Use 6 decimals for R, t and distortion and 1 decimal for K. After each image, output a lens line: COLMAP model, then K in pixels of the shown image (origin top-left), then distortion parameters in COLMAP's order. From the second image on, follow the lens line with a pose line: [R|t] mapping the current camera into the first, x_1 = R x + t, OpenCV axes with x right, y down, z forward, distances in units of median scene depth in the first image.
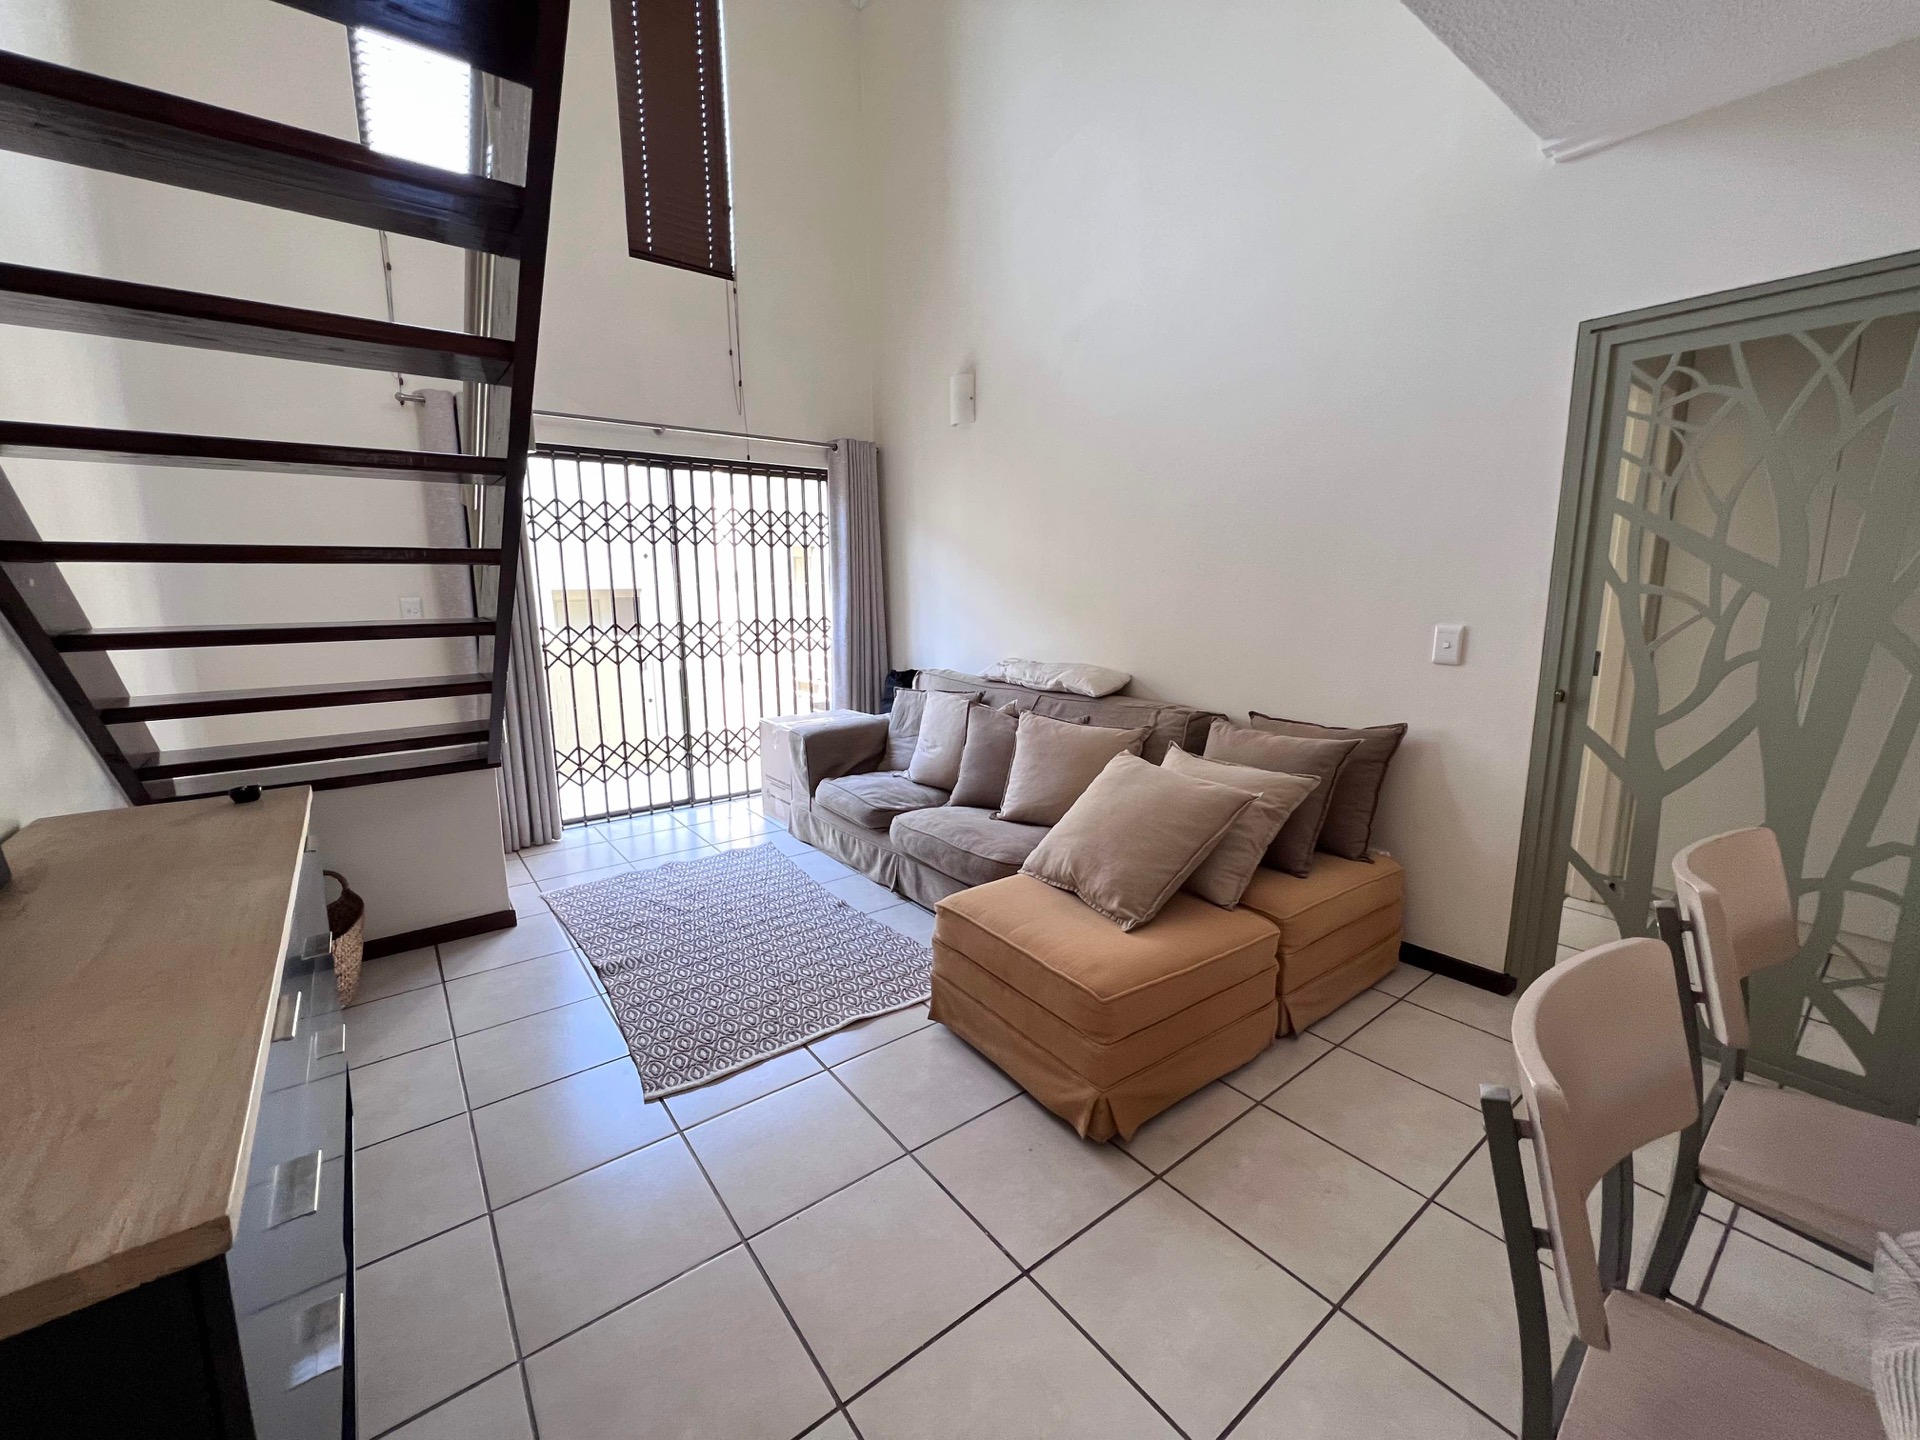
lens RADIAL K [[777.0, 0, 955.9], [0, 777.0, 716.2], [0, 0, 1]] dist [0.002741, 0.000507]
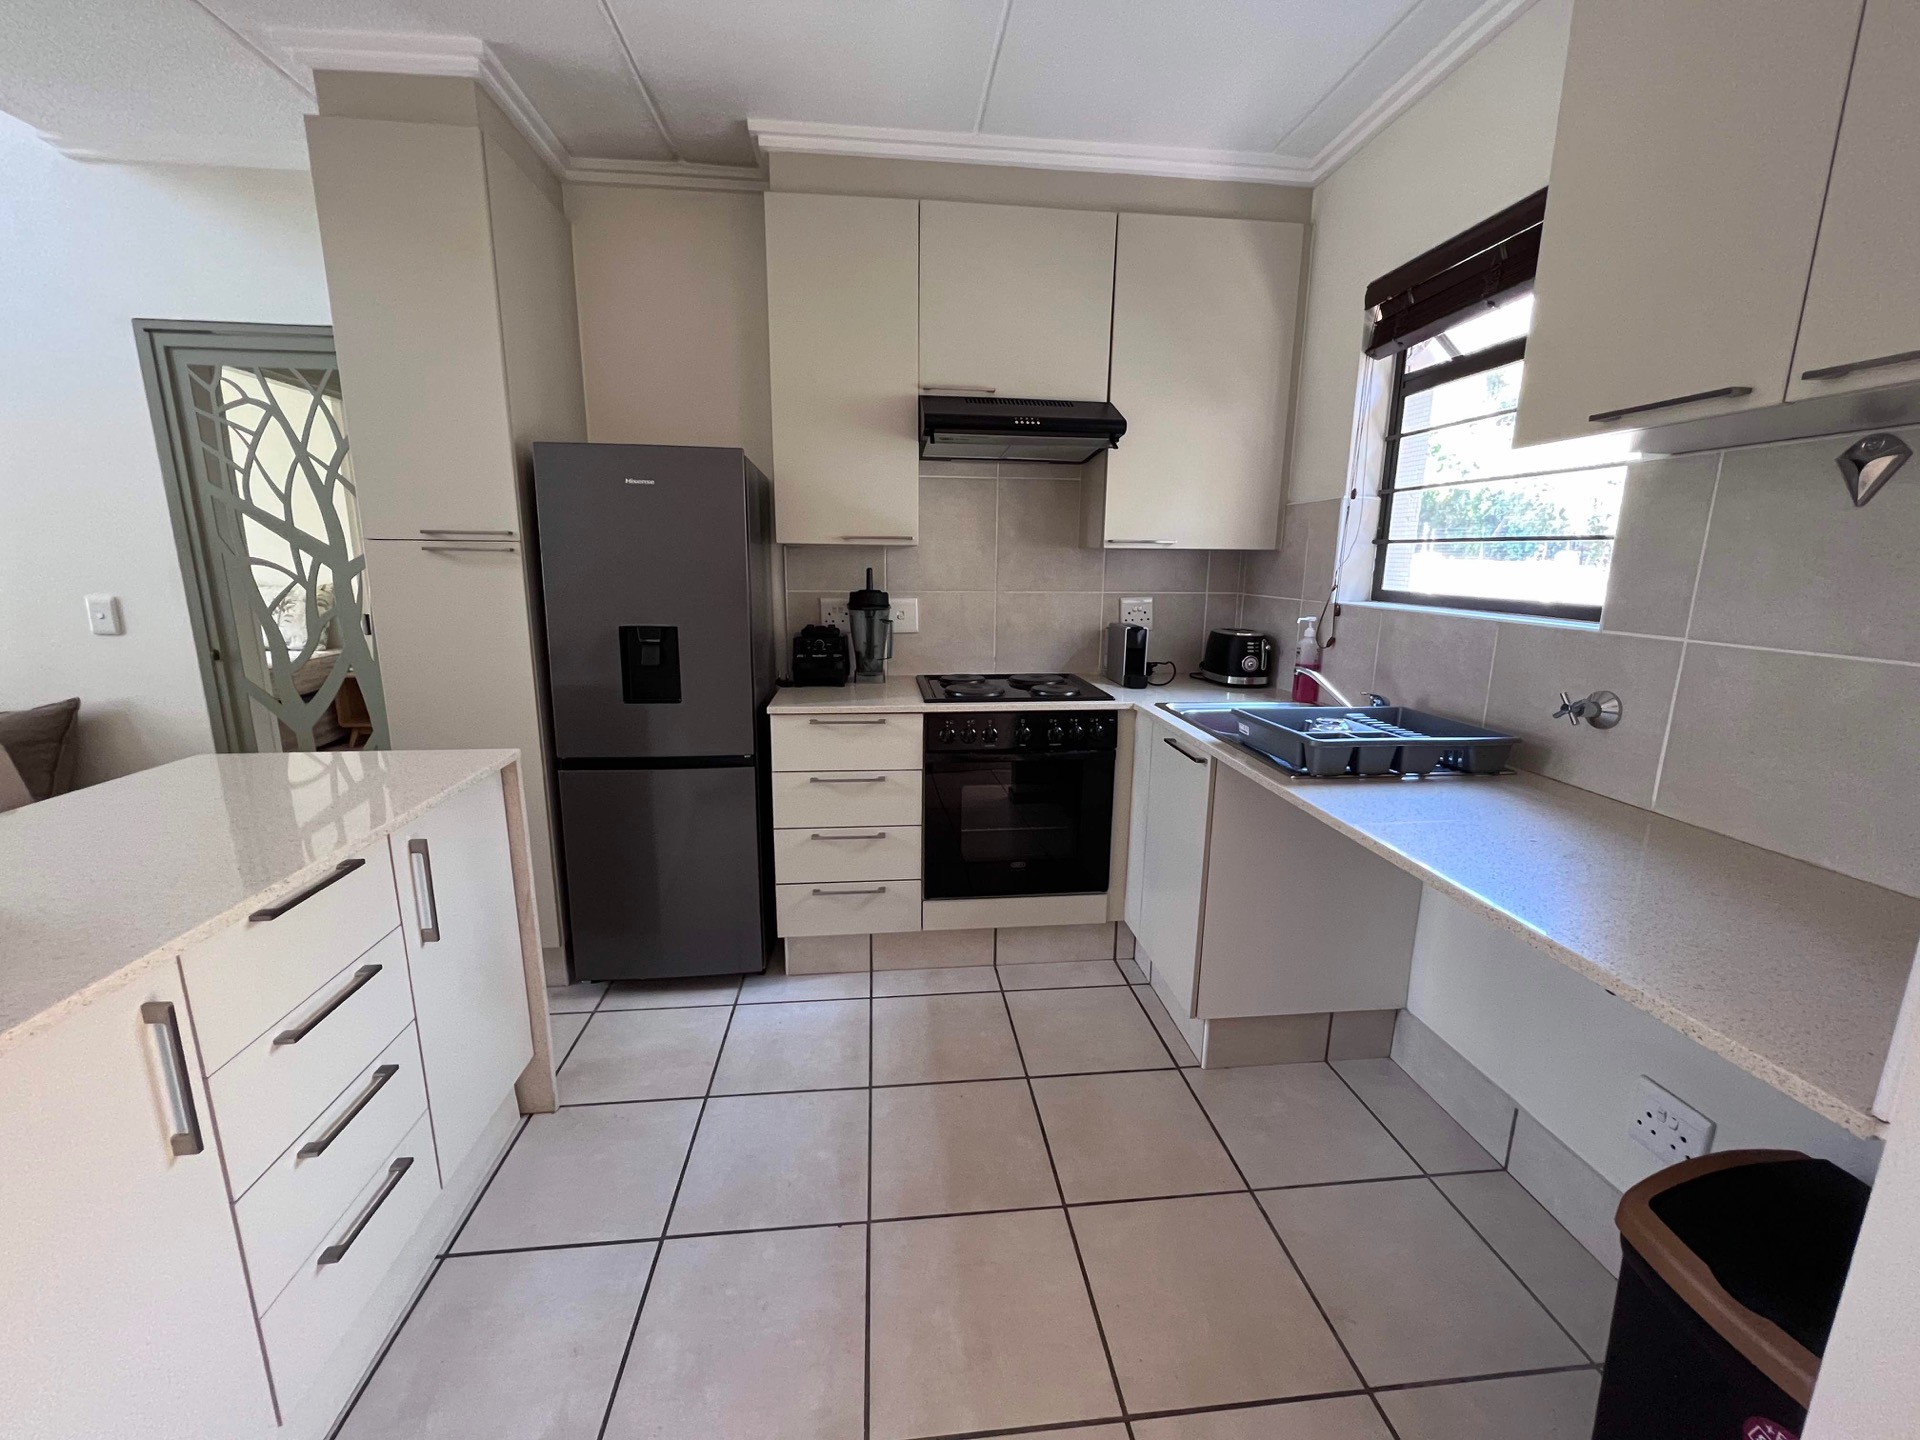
lens RADIAL K [[777.0, 0, 963.0], [0, 777.0, 710.8], [0, 0, 1]] dist [0.002741, 0.000507]
pose [[0.514941, -0.159723, 0.842214, 0.394709], [0.139187, 0.985029, 0.101707, 0.098400], [-0.845850, 0.064852, 0.529464, -0.567041]]
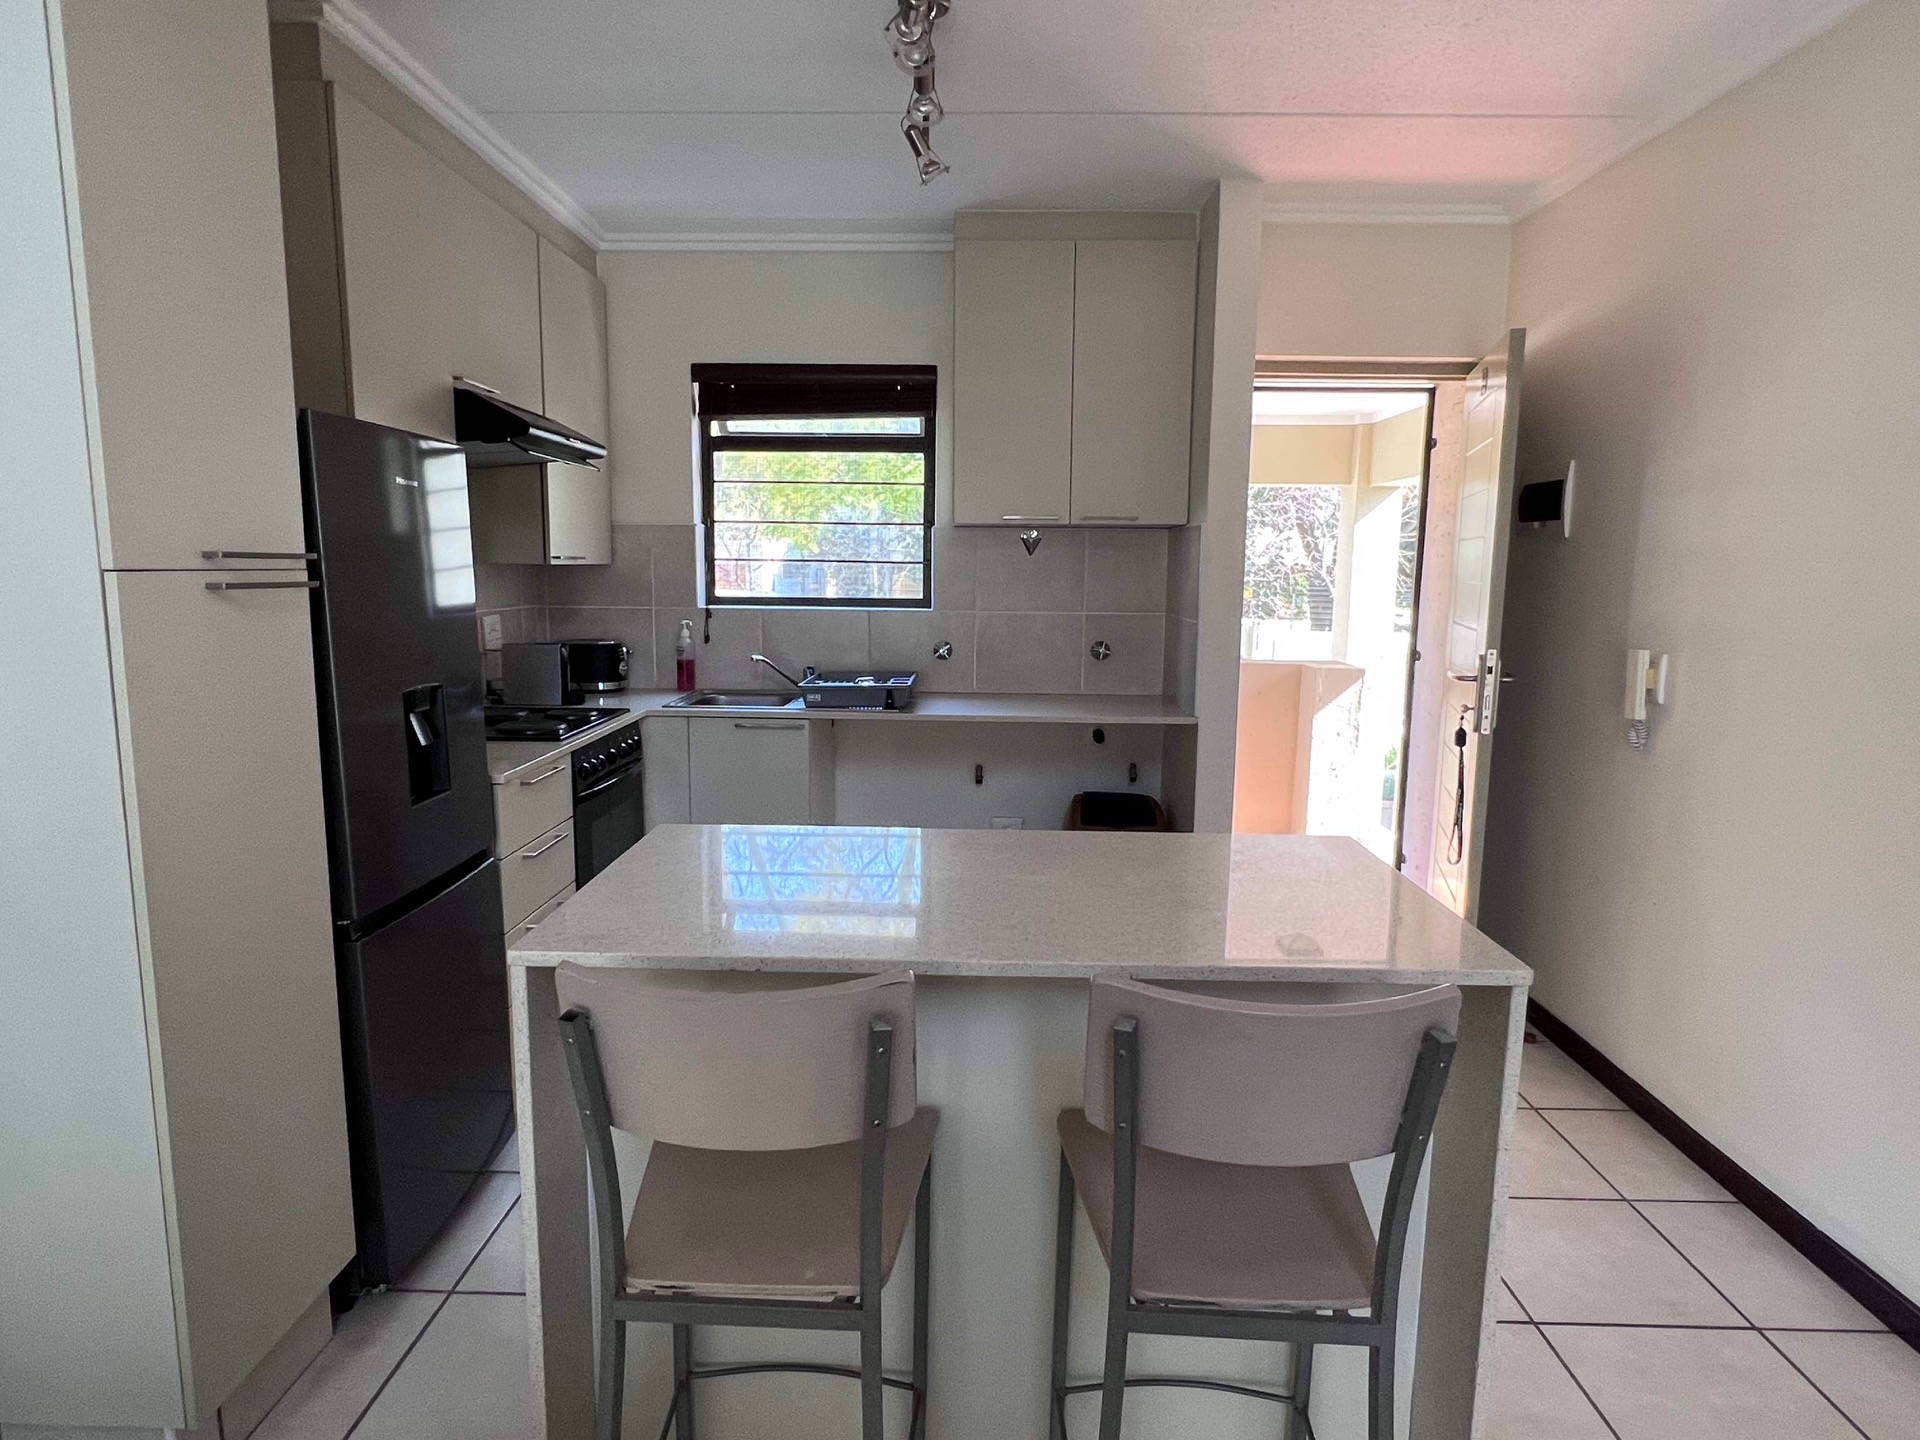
lens RADIAL K [[1088.7, 0, 953.5], [0, 1088.7, 724.8], [0, 0, 1]] dist [0.002235, -0.000376]
pose [[-0.776720, -0.101188, 0.621665, -0.032081], [0.097011, 0.956013, 0.276816, -0.221514], [-0.622330, 0.275317, -0.732738, 1.067052]]
